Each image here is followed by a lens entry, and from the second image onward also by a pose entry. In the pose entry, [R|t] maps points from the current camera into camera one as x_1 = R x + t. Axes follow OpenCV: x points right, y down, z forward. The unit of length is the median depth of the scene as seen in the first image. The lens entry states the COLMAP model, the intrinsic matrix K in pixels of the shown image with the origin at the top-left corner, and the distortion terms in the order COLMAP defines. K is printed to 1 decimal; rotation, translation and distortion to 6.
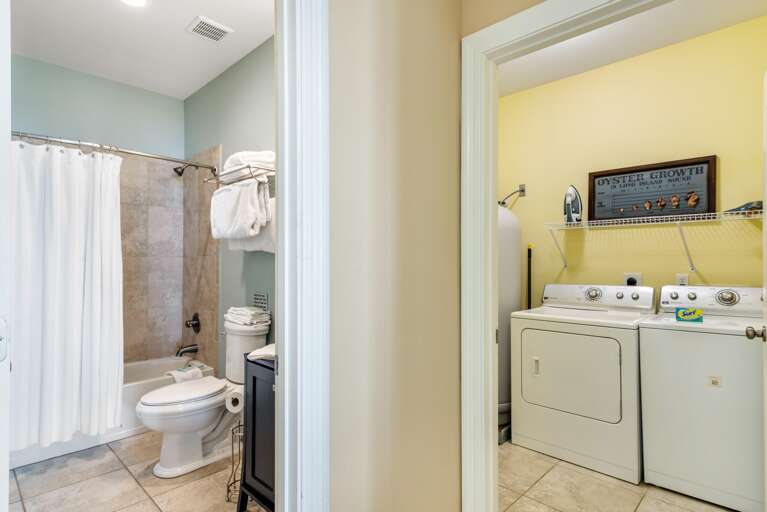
lens RADIAL K [[417.5, 0, 383.5], [0, 417.5, 256.0], [0, 0, 1]] dist [-0.003012, -0.000889]
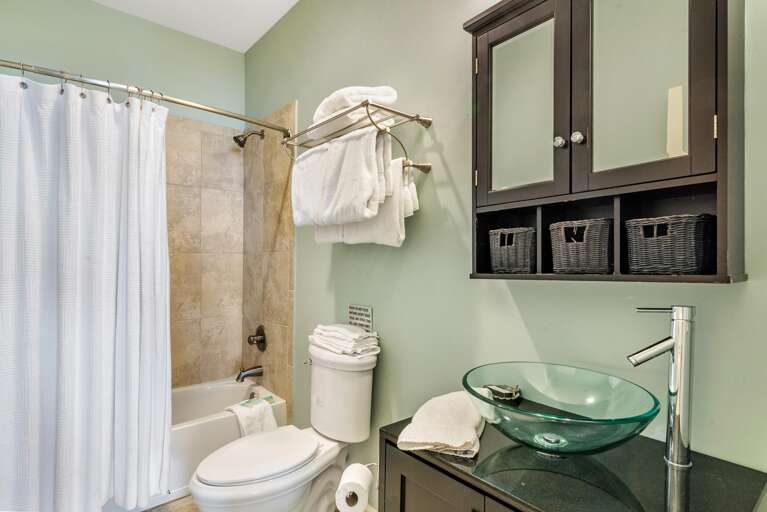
lens RADIAL K [[417.5, 0, 383.5], [0, 417.5, 256.0], [0, 0, 1]] dist [-0.003012, -0.000889]
pose [[0.995965, 0.001060, -0.089741, -0.182393], [-0.000517, 0.999981, 0.006078, 0.003040], [0.089746, -0.006007, 0.995947, 0.297446]]
